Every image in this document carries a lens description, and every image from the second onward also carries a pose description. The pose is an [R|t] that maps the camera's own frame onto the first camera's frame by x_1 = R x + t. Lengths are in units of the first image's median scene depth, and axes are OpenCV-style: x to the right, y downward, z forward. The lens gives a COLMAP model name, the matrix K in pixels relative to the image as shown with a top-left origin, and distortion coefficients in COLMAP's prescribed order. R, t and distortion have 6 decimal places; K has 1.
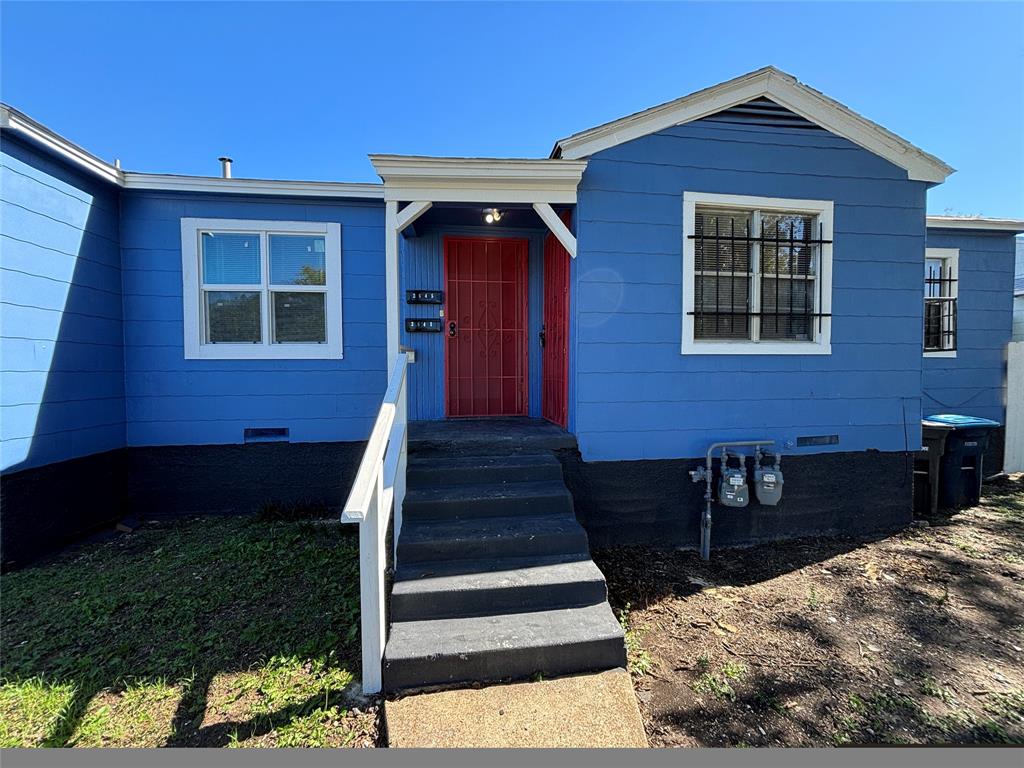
lens RADIAL K [[422.0, 0, 512.0], [0, 422.0, 384.0], [0, 0, 1]] dist [-0.006646, -0.000524]
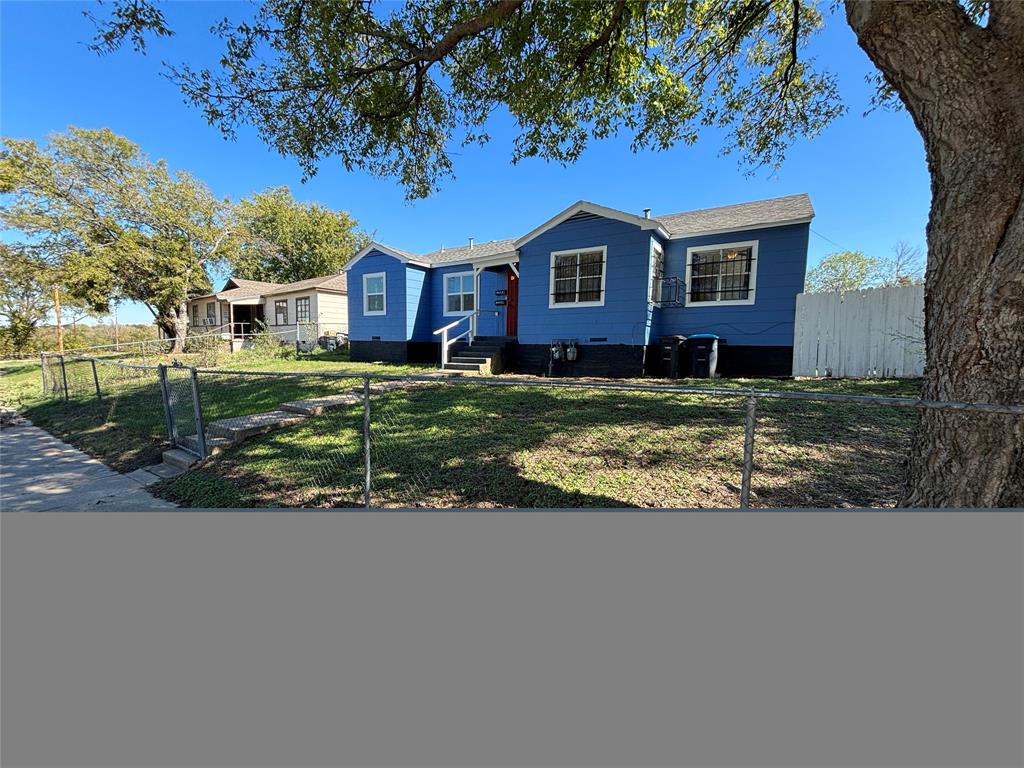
lens RADIAL K [[422.0, 0, 512.0], [0, 422.0, 384.0], [0, 0, 1]] dist [-0.006646, -0.000524]
pose [[0.761716, 0.071663, -0.643936, 2.039711], [-0.036593, 0.997036, 0.067673, 0.253648], [0.646877, -0.027985, 0.762080, -1.358409]]
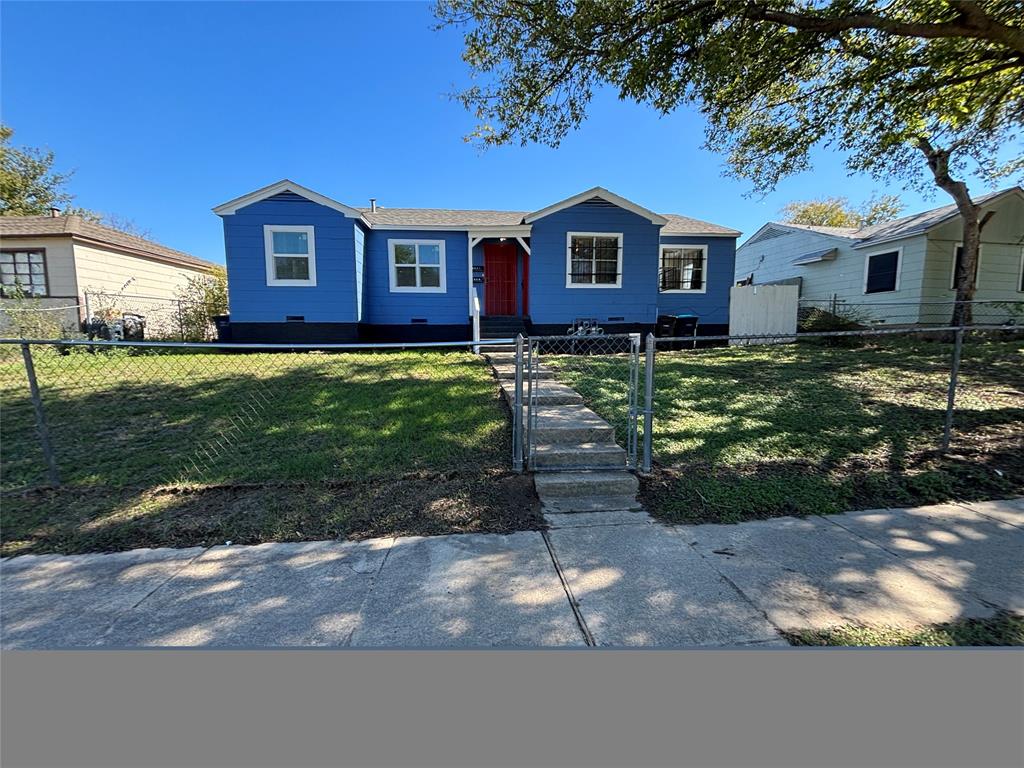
lens RADIAL K [[422.0, 0, 512.0], [0, 422.0, 384.0], [0, 0, 1]] dist [-0.006646, -0.000524]
pose [[0.999616, 0.000180, -0.027722, 0.096946], [0.001947, 0.997054, 0.076677, 0.357719], [0.027654, -0.076702, 0.996670, -1.929065]]
